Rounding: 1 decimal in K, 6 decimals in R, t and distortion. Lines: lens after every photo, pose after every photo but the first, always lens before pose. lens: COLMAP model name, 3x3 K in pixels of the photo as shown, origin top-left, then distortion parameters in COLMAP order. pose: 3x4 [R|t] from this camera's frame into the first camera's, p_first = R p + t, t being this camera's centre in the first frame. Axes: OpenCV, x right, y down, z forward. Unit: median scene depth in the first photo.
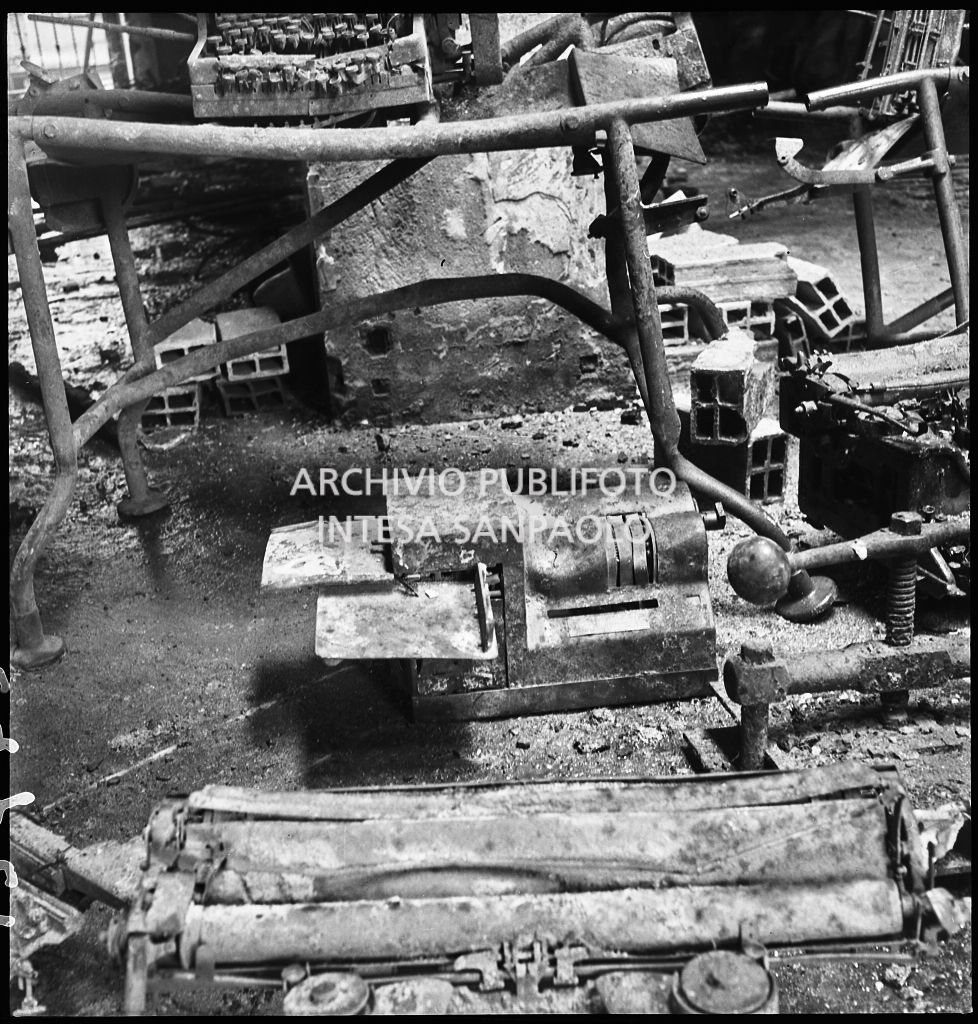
lens RADIAL K [[1354.1, 0, 463.4], [0, 1354.1, 536.5], [0, 0, 1]] dist [0.034510, -0.147141]
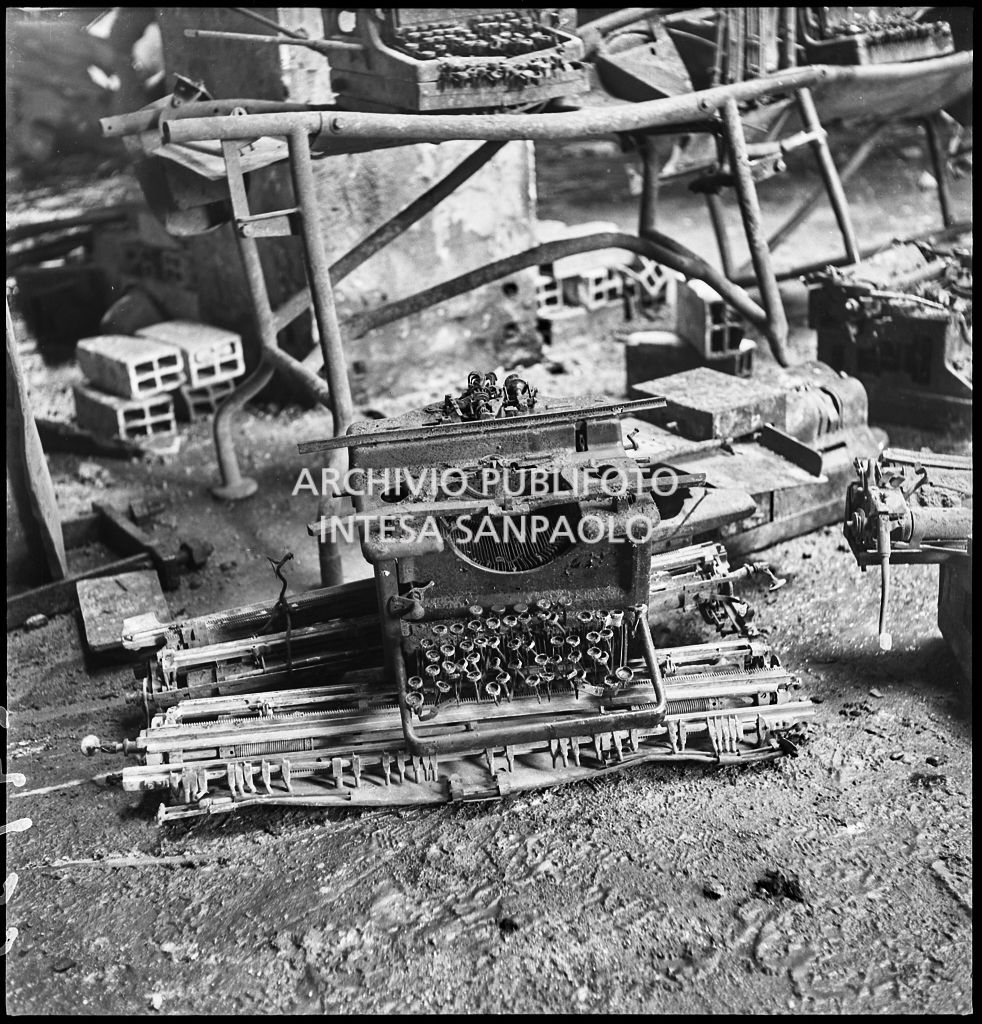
lens RADIAL K [[1354.1, 0, 465.4], [0, 1354.1, 536.5], [0, 0, 1]] dist [0.034510, -0.147141]
pose [[0.884115, -0.169471, 0.435454, -0.650245], [0.188496, 0.982074, -0.000503, 0.056690], [-0.427563, 0.082526, 0.900211, -0.046585]]
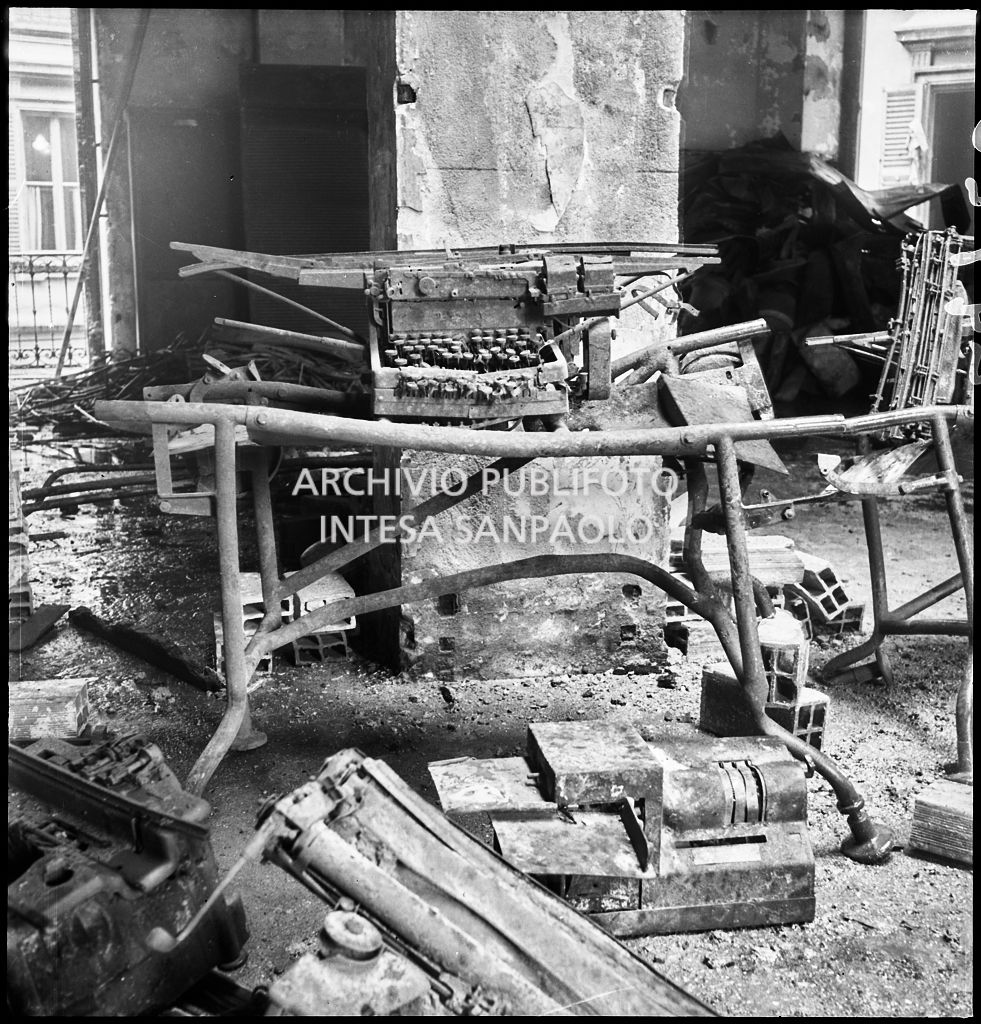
lens RADIAL K [[1354.1, 0, 464.9], [0, 1354.1, 536.5], [0, 0, 1]] dist [0.034510, -0.147141]
pose [[0.995370, 0.052699, 0.080388, -0.183201], [-0.036114, 0.980073, -0.195325, 0.025871], [-0.089080, 0.191517, 0.977438, -0.141738]]
